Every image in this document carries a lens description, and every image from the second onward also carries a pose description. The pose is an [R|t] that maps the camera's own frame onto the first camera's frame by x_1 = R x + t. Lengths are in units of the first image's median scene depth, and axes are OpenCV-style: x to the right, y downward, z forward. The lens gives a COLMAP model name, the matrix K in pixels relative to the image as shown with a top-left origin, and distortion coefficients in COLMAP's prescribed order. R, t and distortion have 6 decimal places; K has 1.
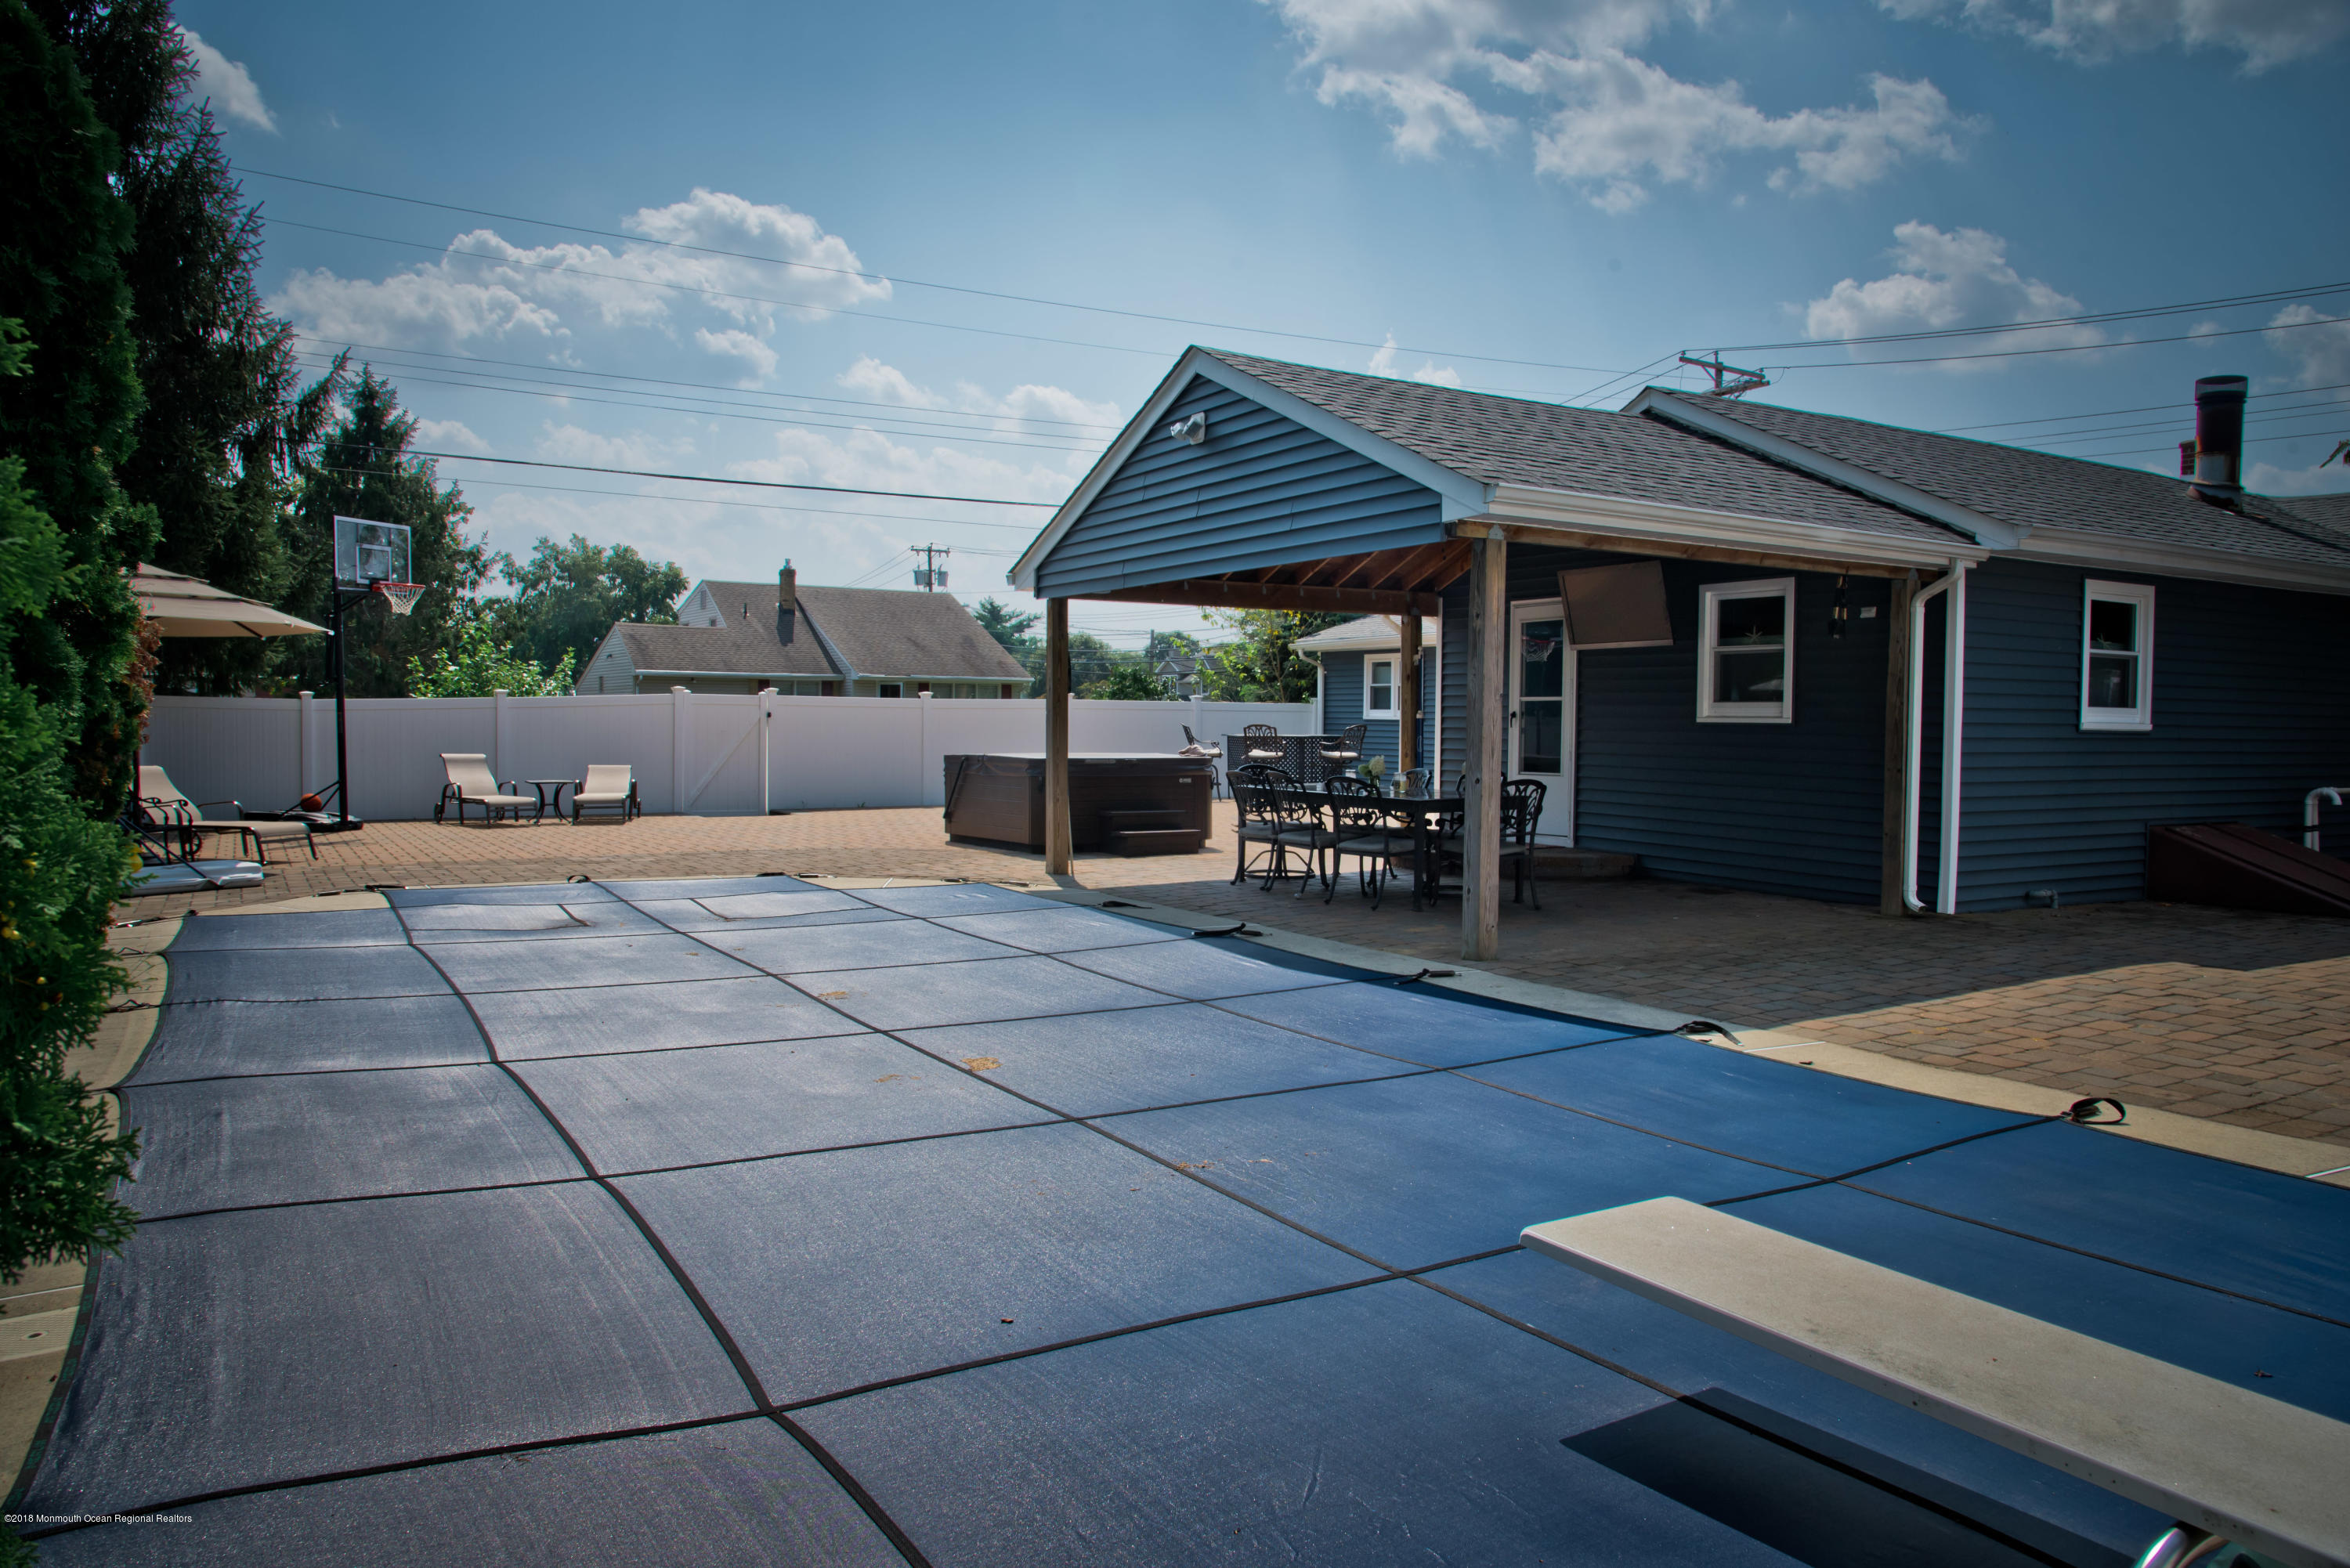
lens RADIAL K [[1610.1, 0, 1181.3], [0, 1610.1, 784.1], [0, 0, 1]] dist [-0.086601, 0.027724]
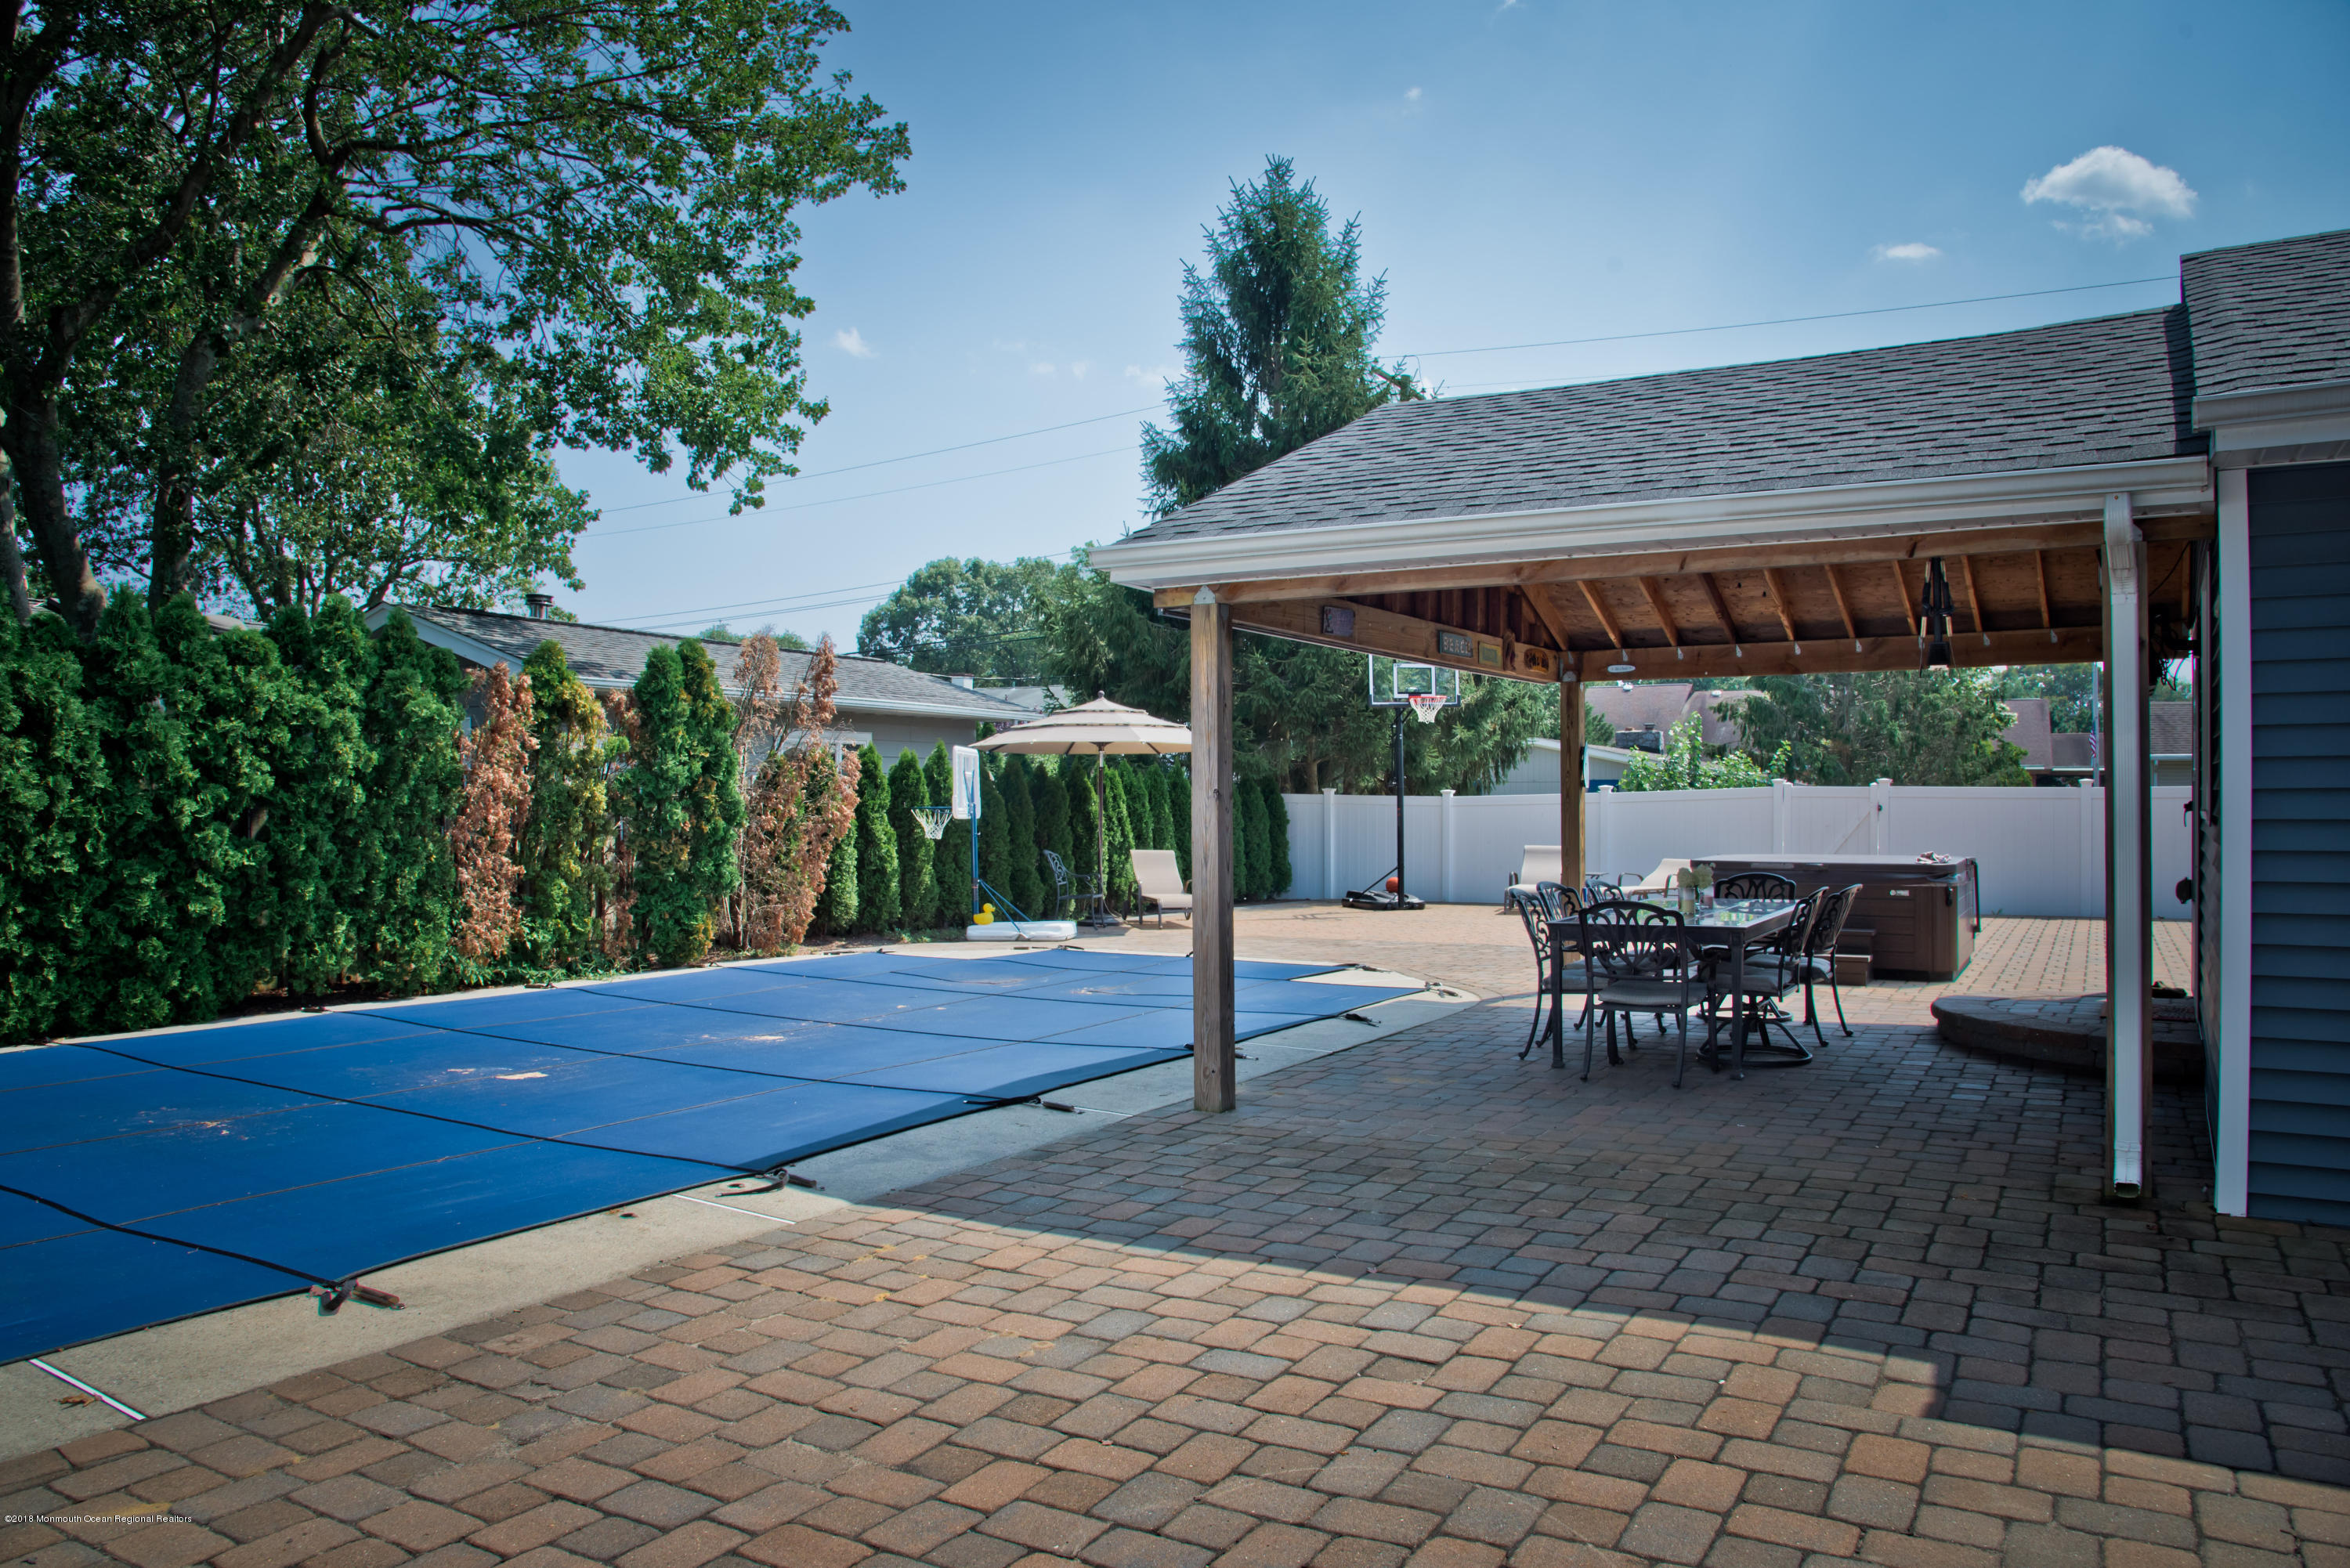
lens RADIAL K [[1610.1, 0, 1176.0], [0, 1610.1, 790.0], [0, 0, 1]] dist [-0.086601, 0.027724]
pose [[0.458763, -0.015854, -0.888417, 0.494028], [-0.030567, 0.998967, -0.033611, -0.014237], [0.888033, 0.042575, 0.457804, 0.320267]]
